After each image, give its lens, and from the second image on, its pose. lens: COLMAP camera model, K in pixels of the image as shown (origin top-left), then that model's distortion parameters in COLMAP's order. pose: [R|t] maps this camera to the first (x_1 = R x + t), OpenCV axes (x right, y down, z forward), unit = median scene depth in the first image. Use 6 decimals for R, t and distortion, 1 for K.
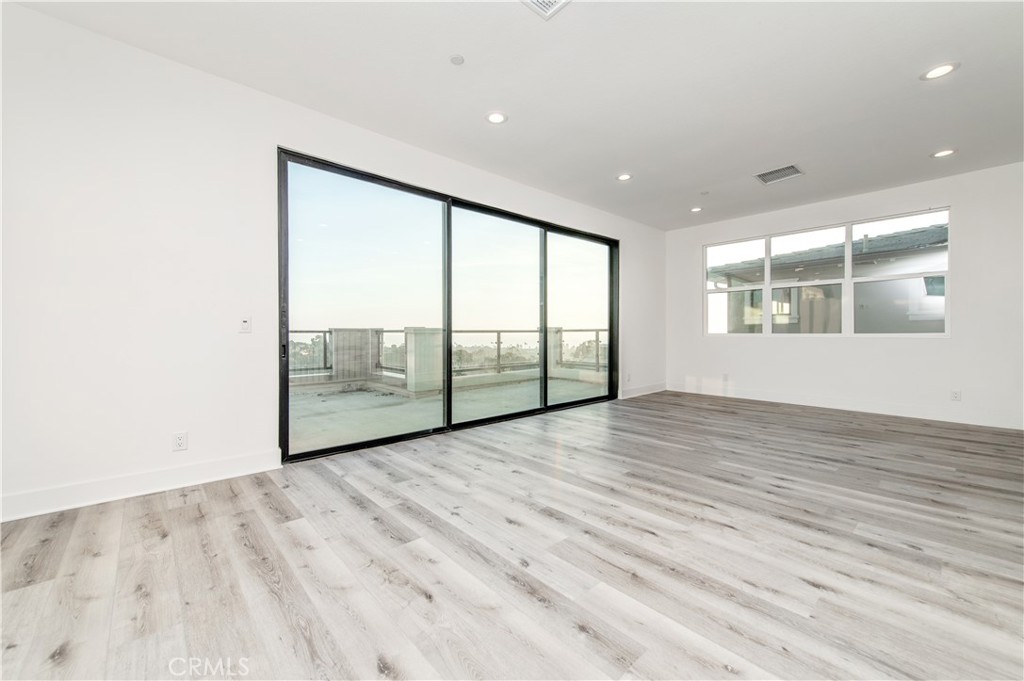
lens RADIAL K [[400.1, 0, 512.7], [0, 400.1, 341.0], [0, 0, 1]] dist [0.005454, -0.000550]
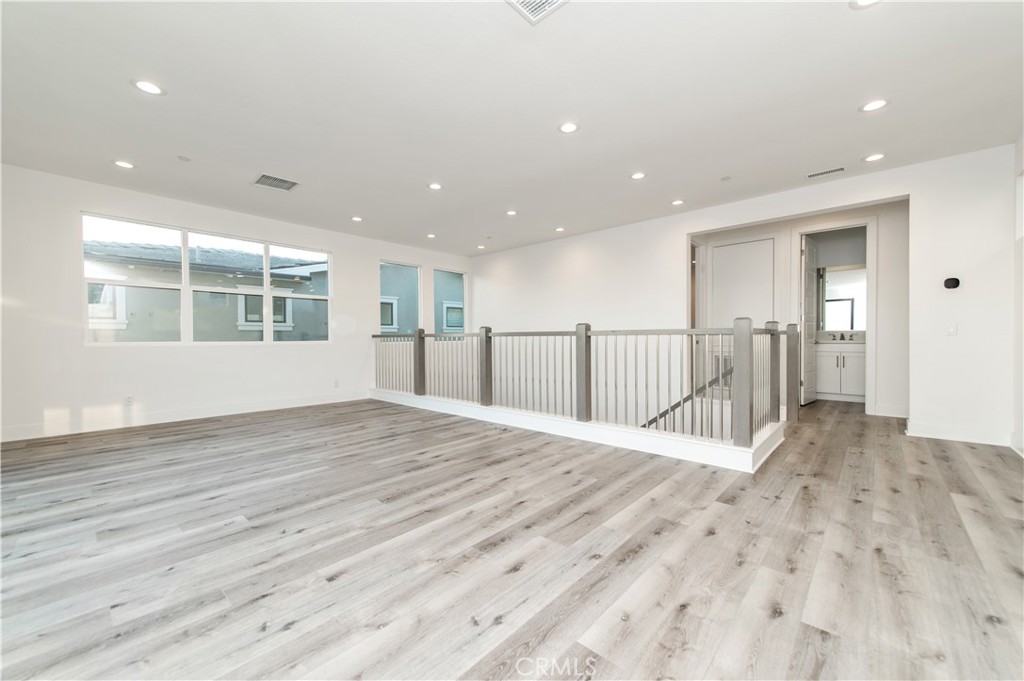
lens RADIAL K [[400.1, 0, 512.7], [0, 400.1, 341.0], [0, 0, 1]] dist [0.005454, -0.000550]
pose [[-0.094069, -0.006499, 0.995544, -0.726123], [0.026085, 0.999619, 0.008990, -0.023855], [-0.995224, 0.026814, -0.093863, 0.942068]]
